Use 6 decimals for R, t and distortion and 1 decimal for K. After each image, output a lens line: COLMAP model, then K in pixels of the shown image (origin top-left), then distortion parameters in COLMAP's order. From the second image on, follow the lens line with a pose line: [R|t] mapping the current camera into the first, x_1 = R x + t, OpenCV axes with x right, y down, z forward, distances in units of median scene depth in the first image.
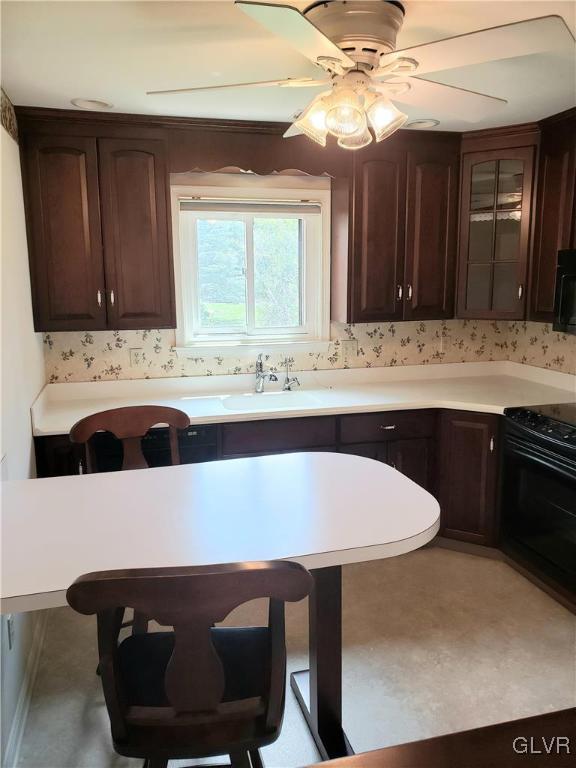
lens RADIAL K [[616.8, 0, 288.9], [0, 616.8, 394.7], [0, 0, 1]] dist [-0.000633, -0.003374]
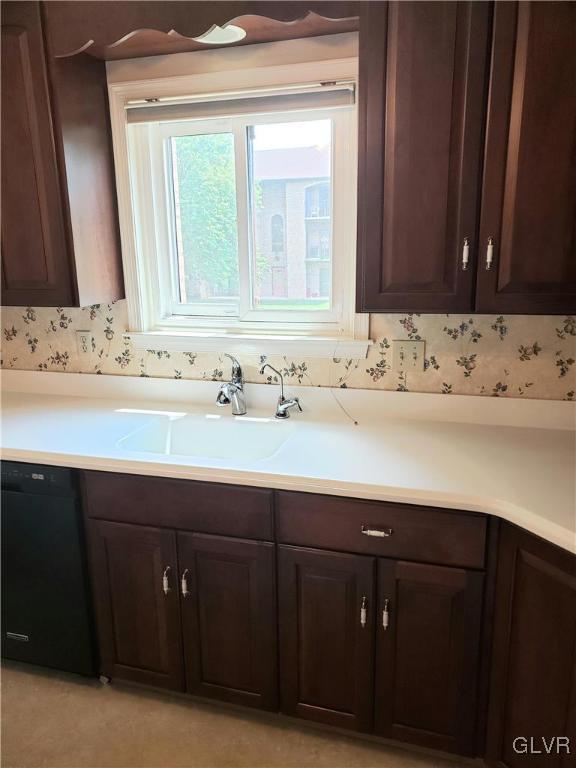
lens RADIAL K [[616.8, 0, 288.9], [0, 616.8, 394.7], [0, 0, 1]] dist [-0.000633, -0.003374]
pose [[0.829295, 0.131327, -0.543160, 0.333341], [-0.090816, 0.990744, 0.100887, -0.092069], [0.551382, -0.034337, 0.833546, 0.517039]]
